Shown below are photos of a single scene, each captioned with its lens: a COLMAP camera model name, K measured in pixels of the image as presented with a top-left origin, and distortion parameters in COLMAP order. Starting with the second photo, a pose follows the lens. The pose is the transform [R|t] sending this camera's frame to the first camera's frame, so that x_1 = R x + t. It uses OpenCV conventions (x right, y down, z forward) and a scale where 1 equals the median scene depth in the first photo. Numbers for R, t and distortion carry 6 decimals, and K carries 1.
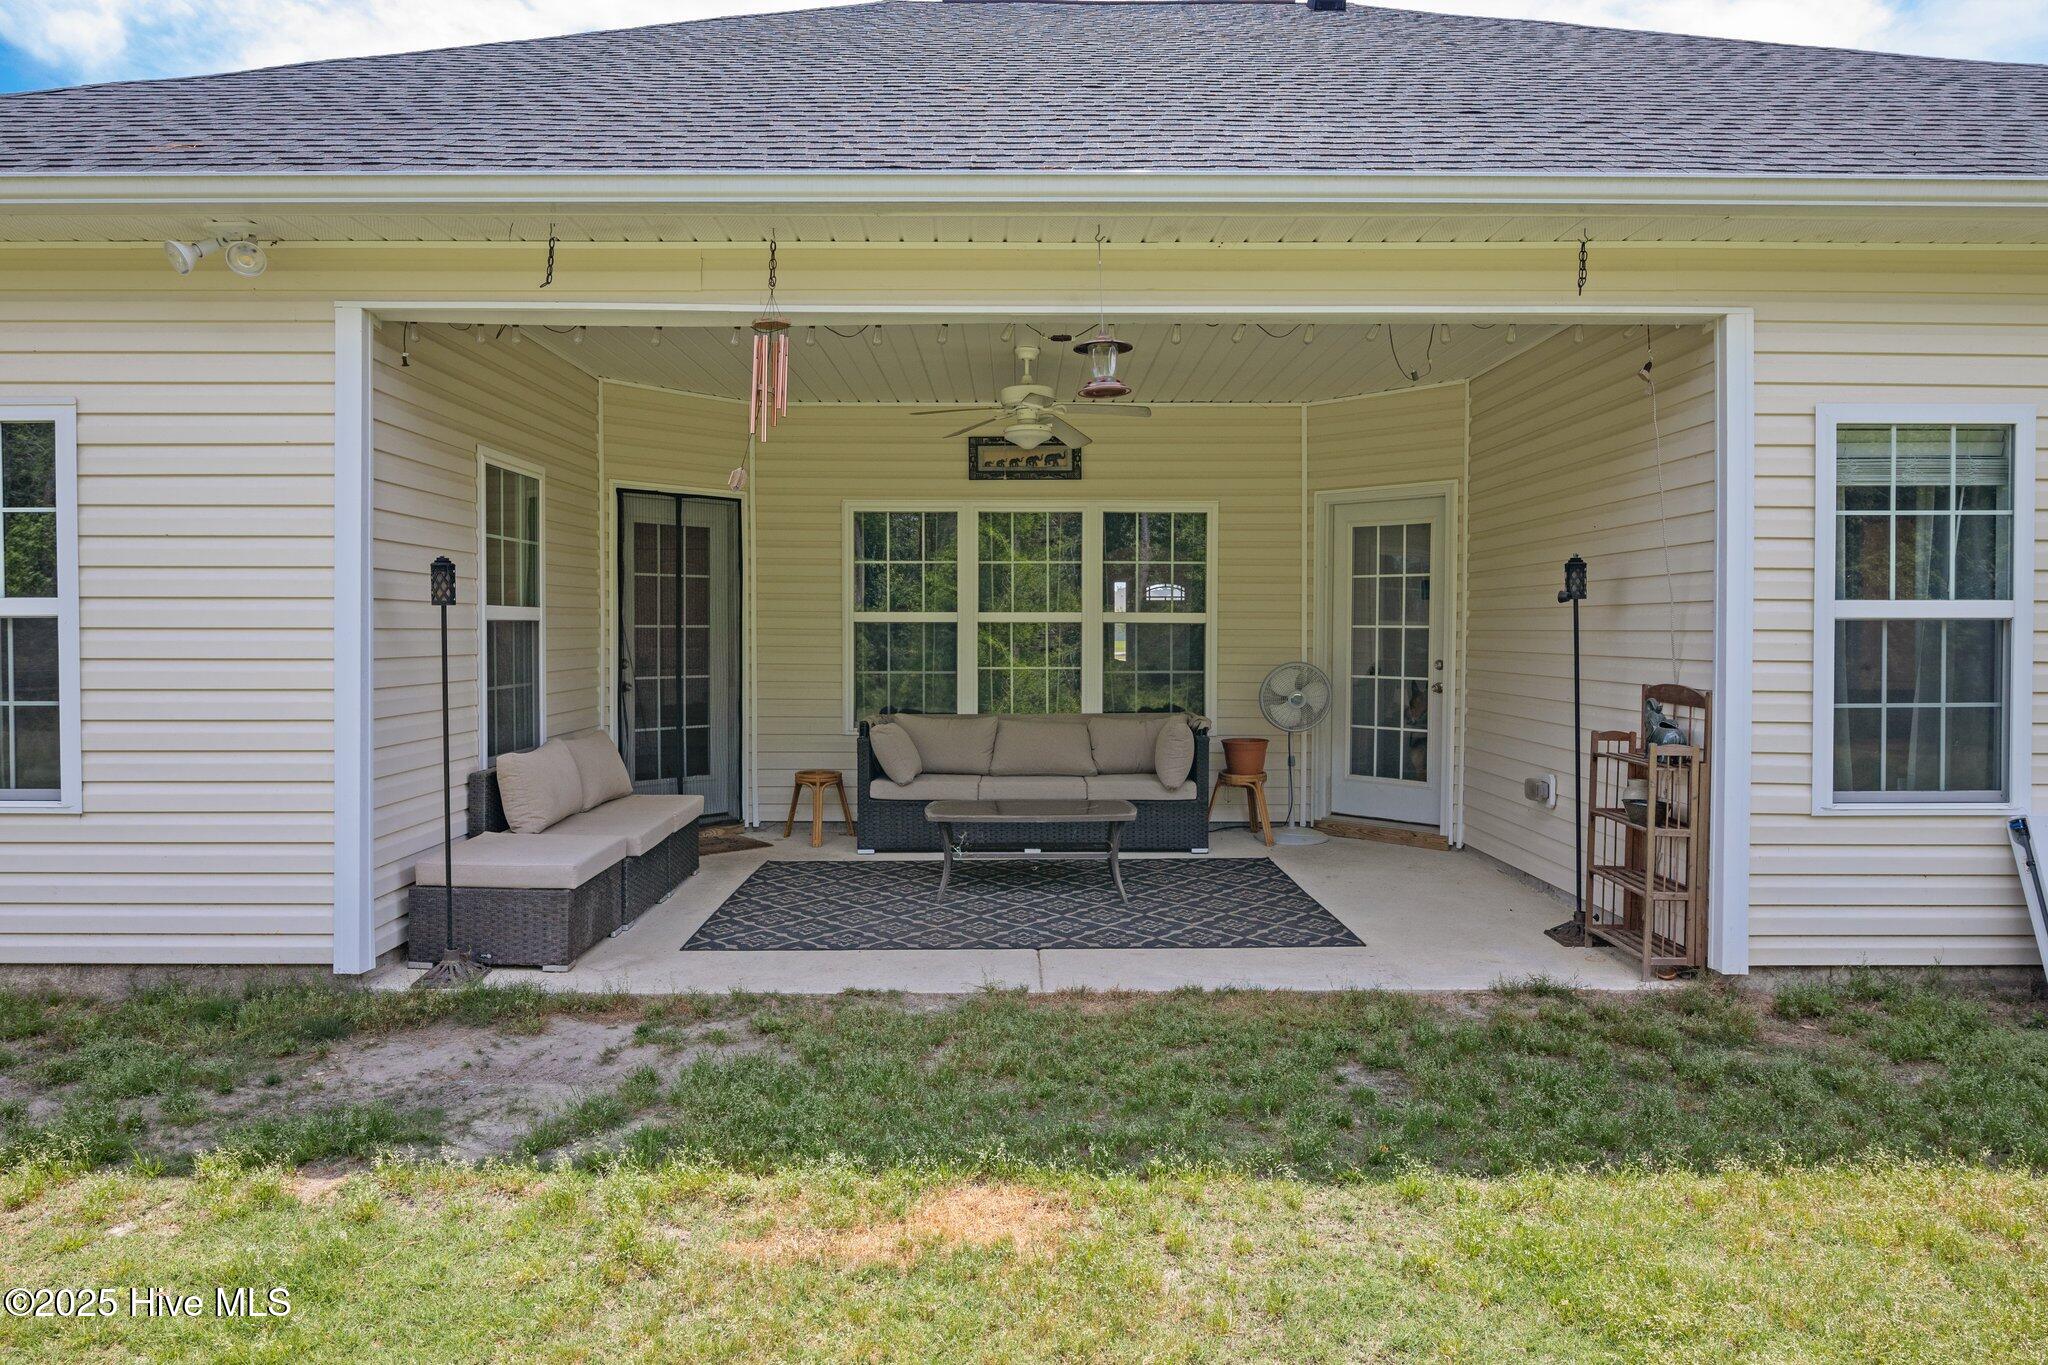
lens RADIAL K [[1248.9, 0, 1021.9], [0, 1248.9, 648.5], [0, 0, 1]] dist [-0.016233, -0.000841]
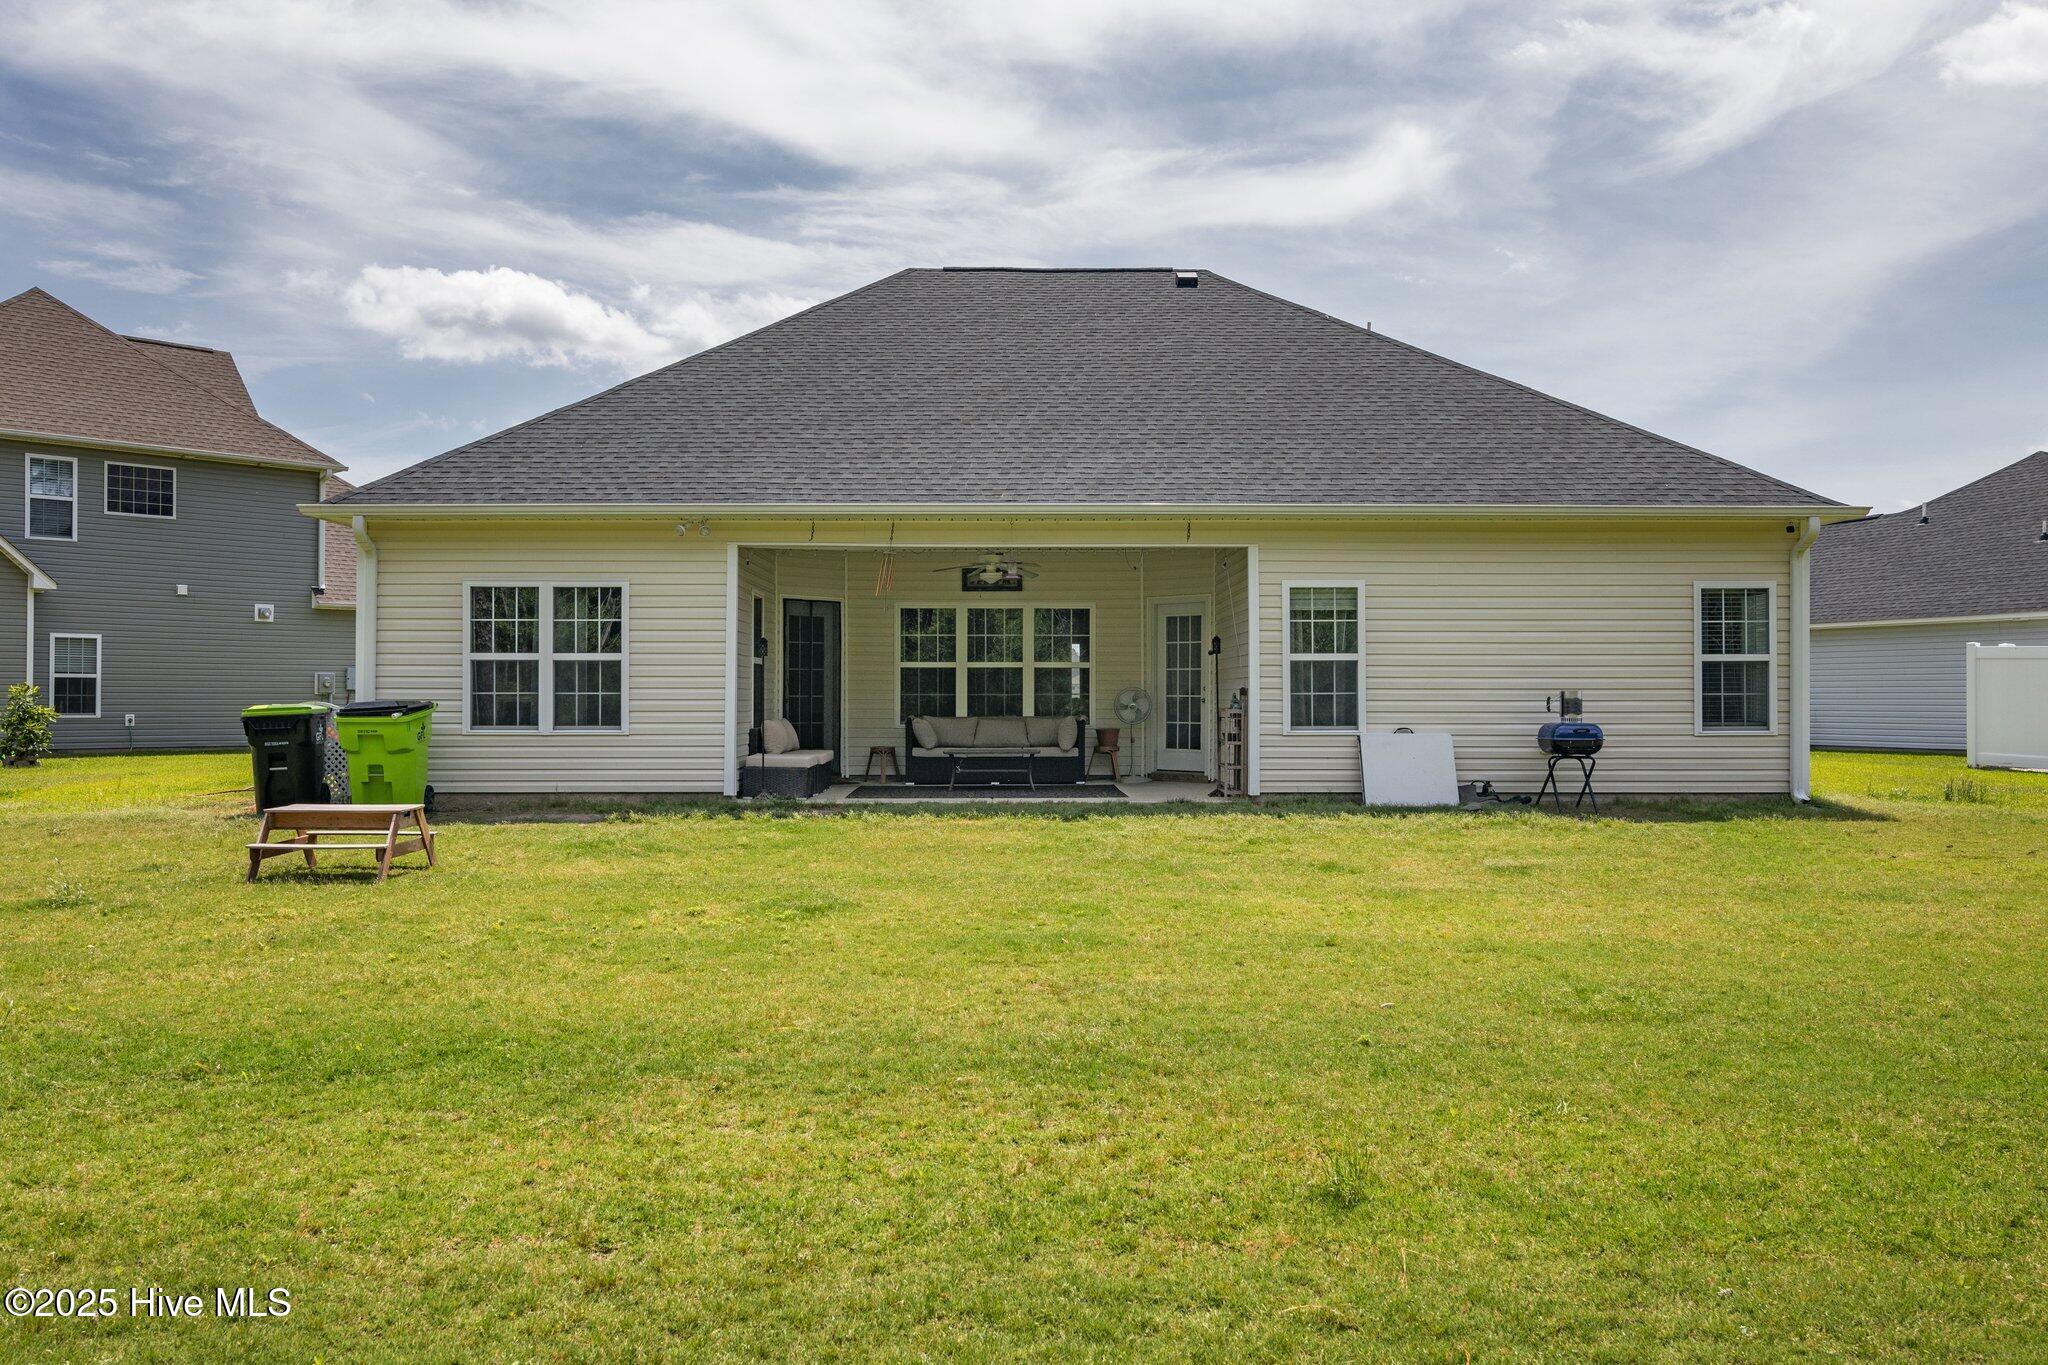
lens RADIAL K [[1534.1, 0, 1024.0], [0, 1534.1, 682.5], [0, 0, 1]] dist [0.007338, -0.001513]
pose [[0.999991, -0.000696, 0.004096, 0.043982], [0.000802, 0.999663, -0.025942, 0.066093], [-0.004076, 0.025945, 0.999655, -1.401907]]
